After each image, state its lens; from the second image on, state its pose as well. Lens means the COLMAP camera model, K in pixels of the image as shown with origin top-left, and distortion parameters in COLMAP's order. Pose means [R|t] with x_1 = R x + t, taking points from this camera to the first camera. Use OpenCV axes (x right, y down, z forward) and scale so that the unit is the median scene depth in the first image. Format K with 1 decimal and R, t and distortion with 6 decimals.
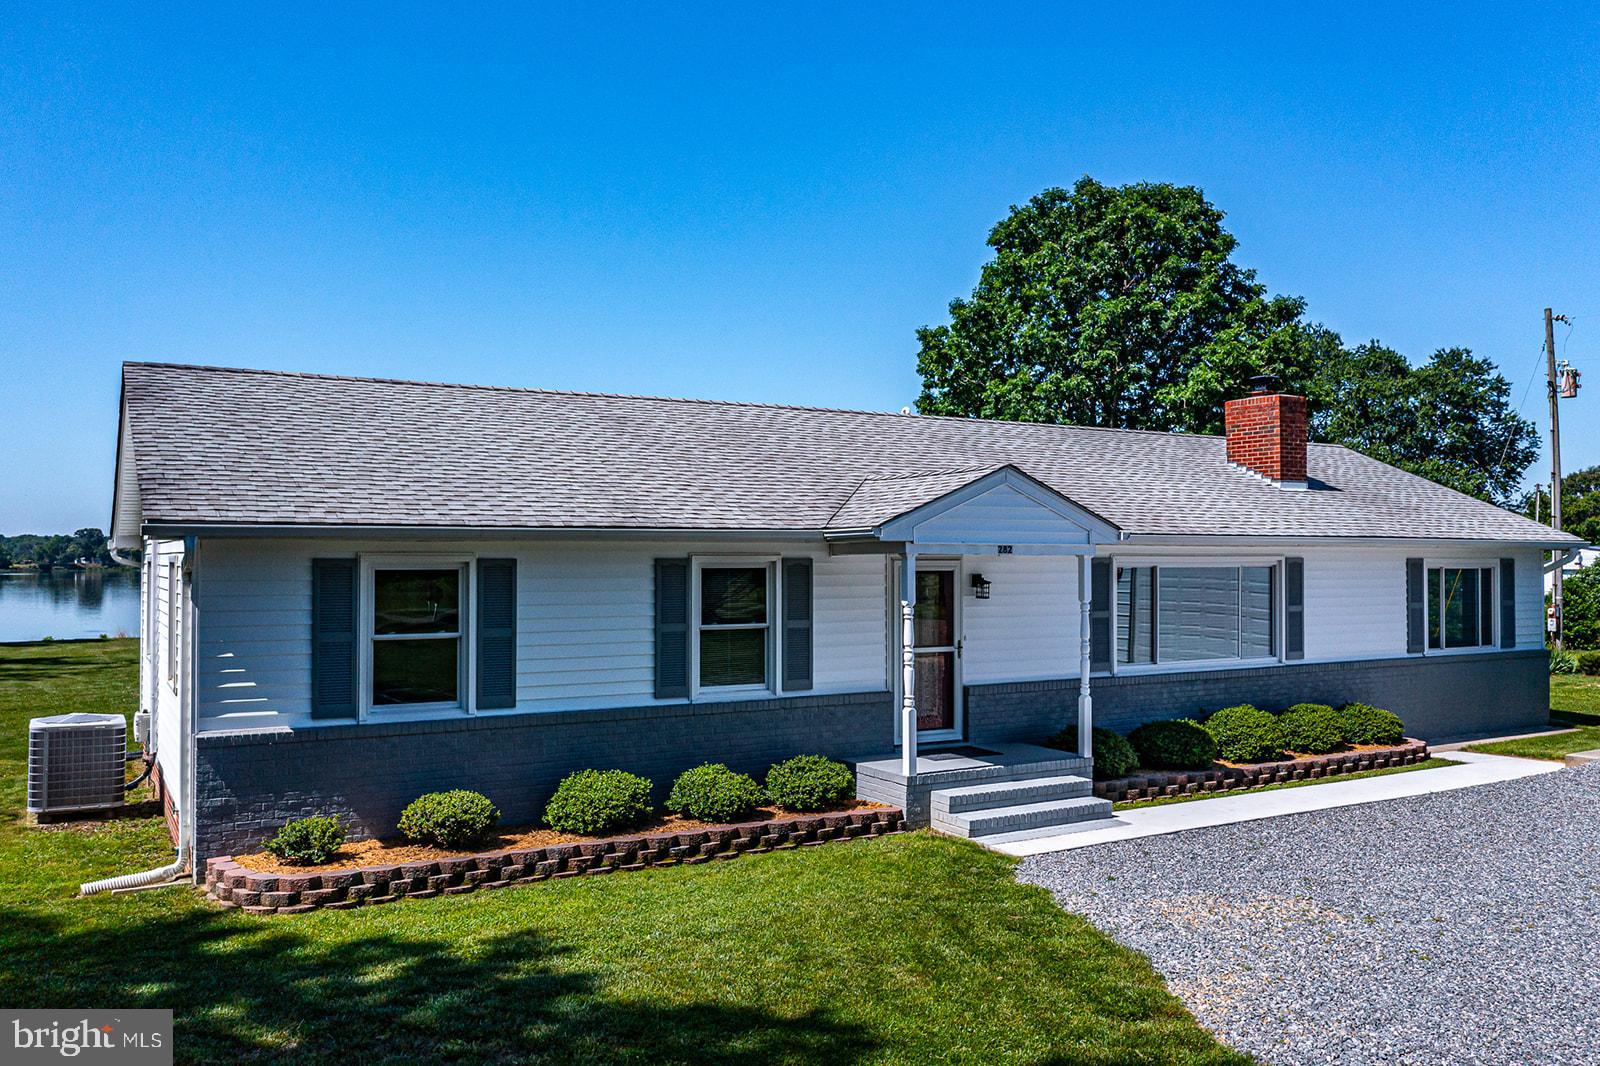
lens RADIAL K [[1273.7, 0, 798.3], [0, 1273.7, 534.9], [0, 0, 1]] dist [-0.020241, 0.014054]
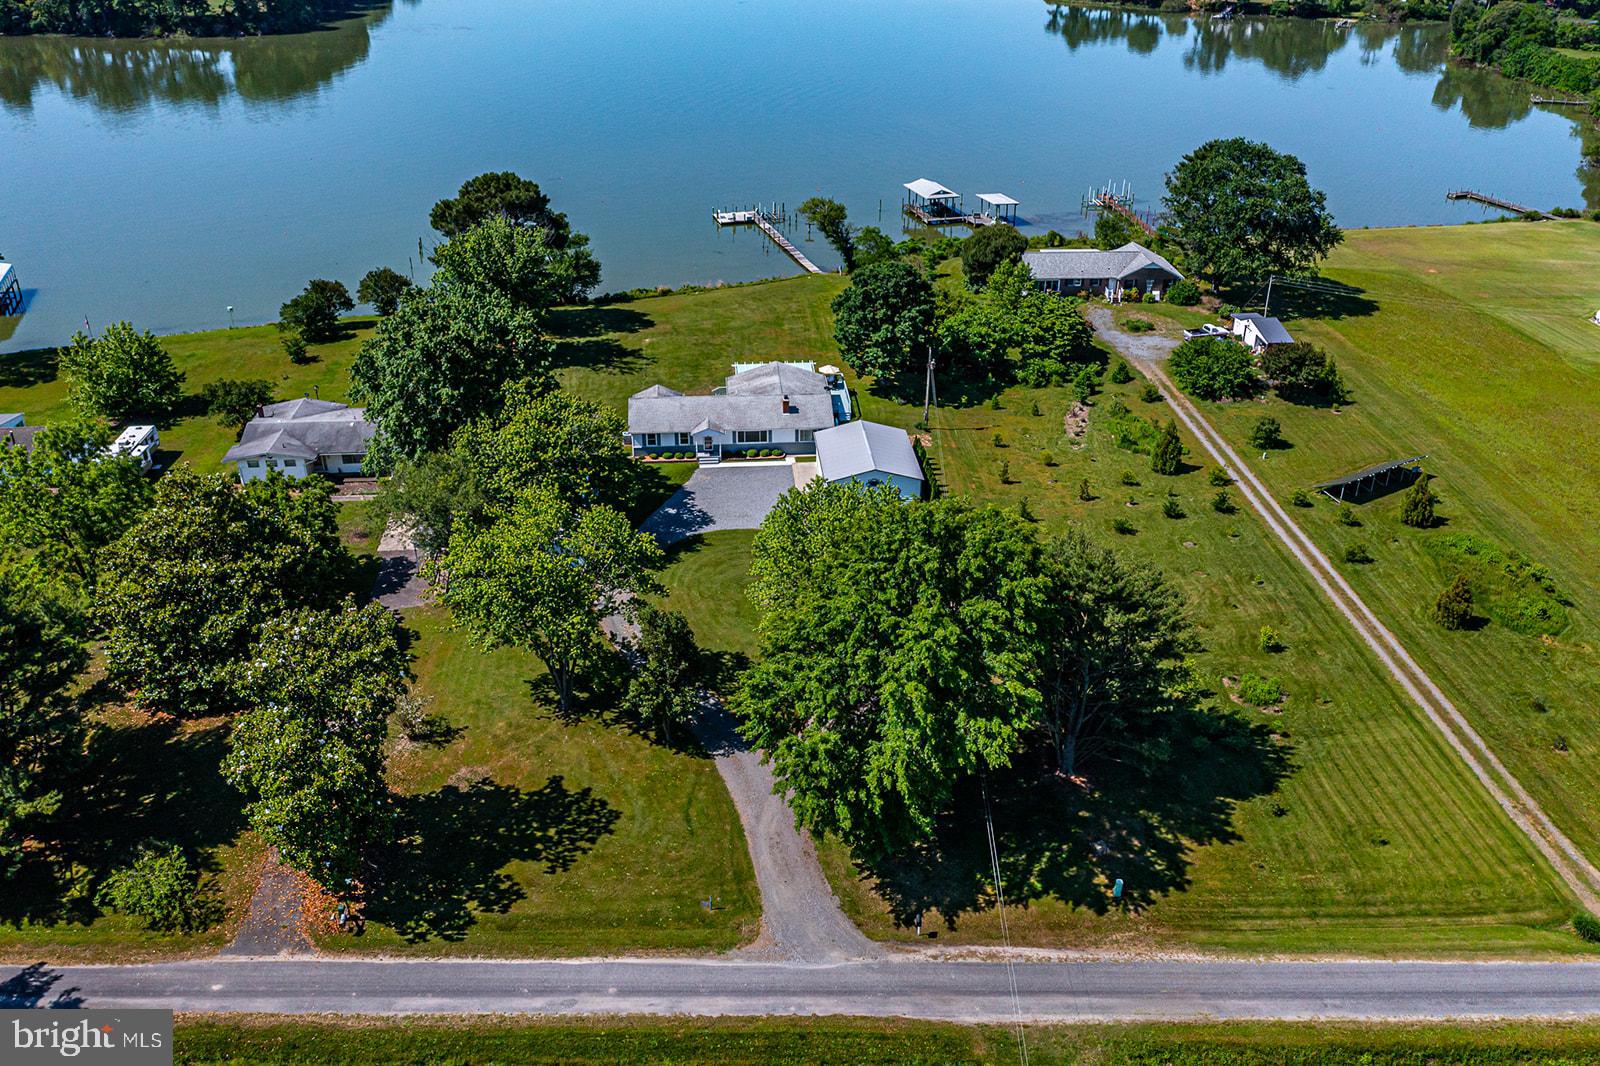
lens RADIAL K [[1273.7, 0, 795.3], [0, 1273.7, 536.0], [0, 0, 1]] dist [-0.020241, 0.014054]
pose [[0.900500, 0.212383, -0.379464, 3.047070], [-0.000497, 0.873122, 0.487501, -2.683805], [0.434856, -0.438806, 0.786352, -4.409776]]
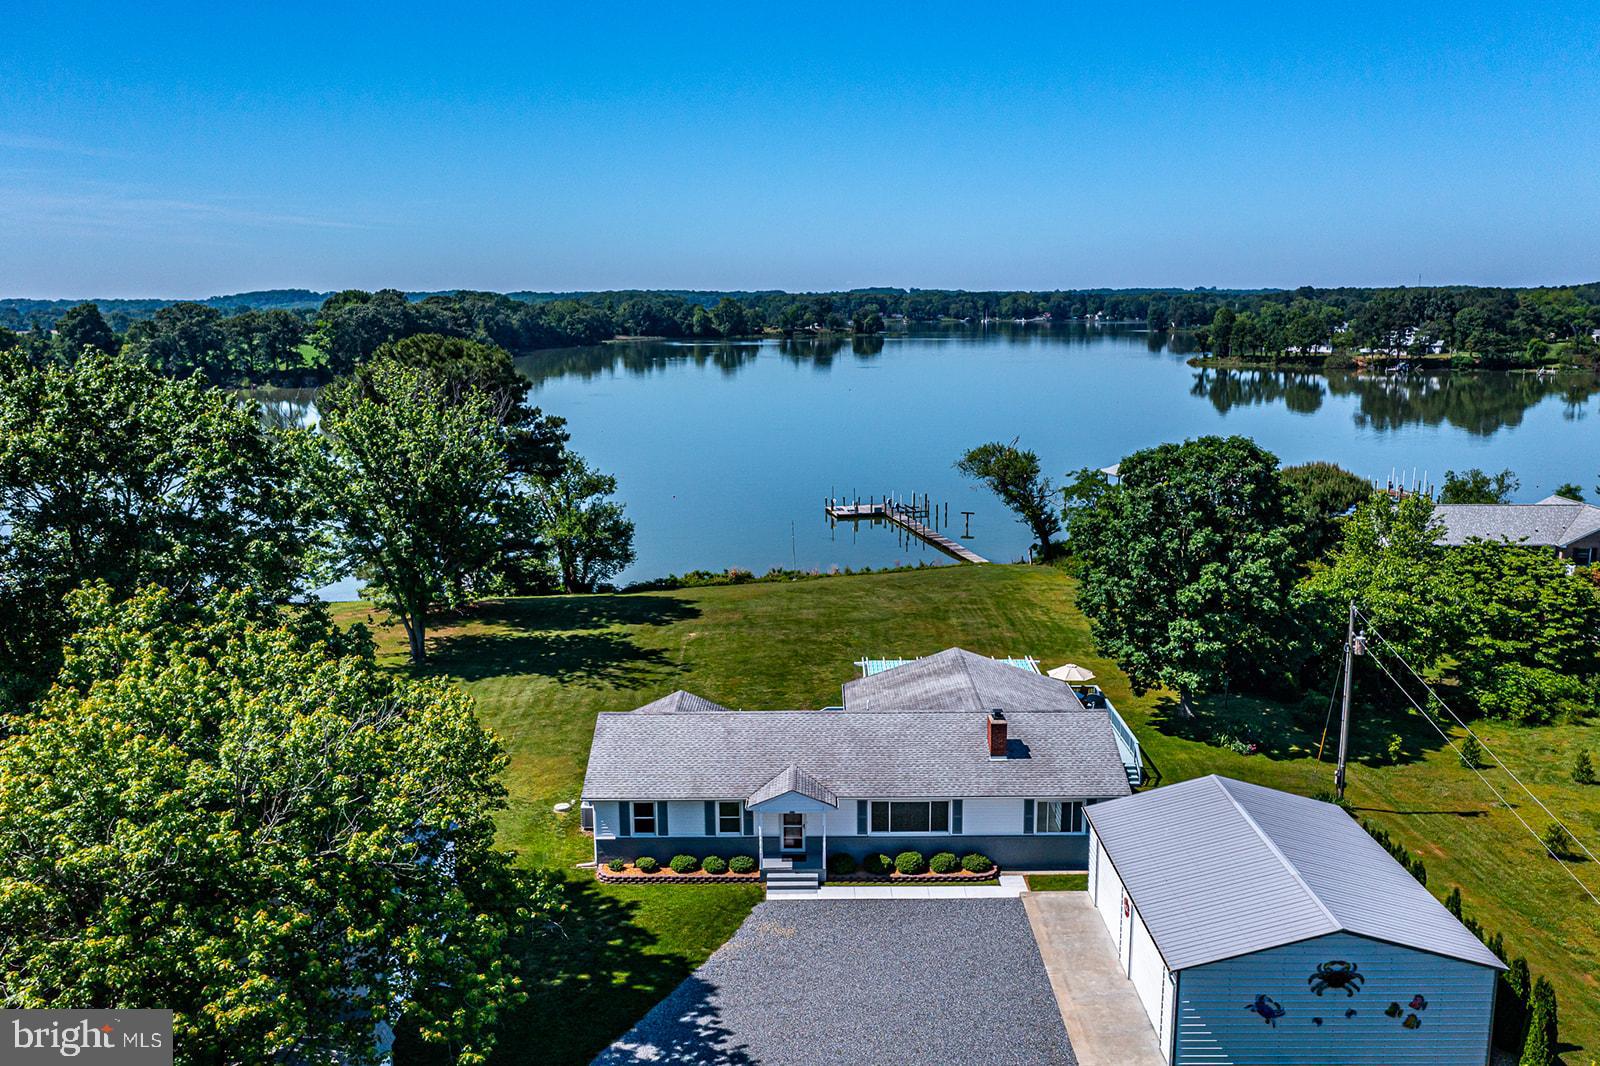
lens RADIAL K [[1273.7, 0, 803.2], [0, 1273.7, 530.1], [0, 0, 1]] dist [-0.020241, 0.014054]
pose [[0.861762, 0.085957, -0.499978, 1.267651], [0.012522, 0.981637, 0.190347, -0.961645], [0.507159, -0.170294, 0.844861, -1.237188]]
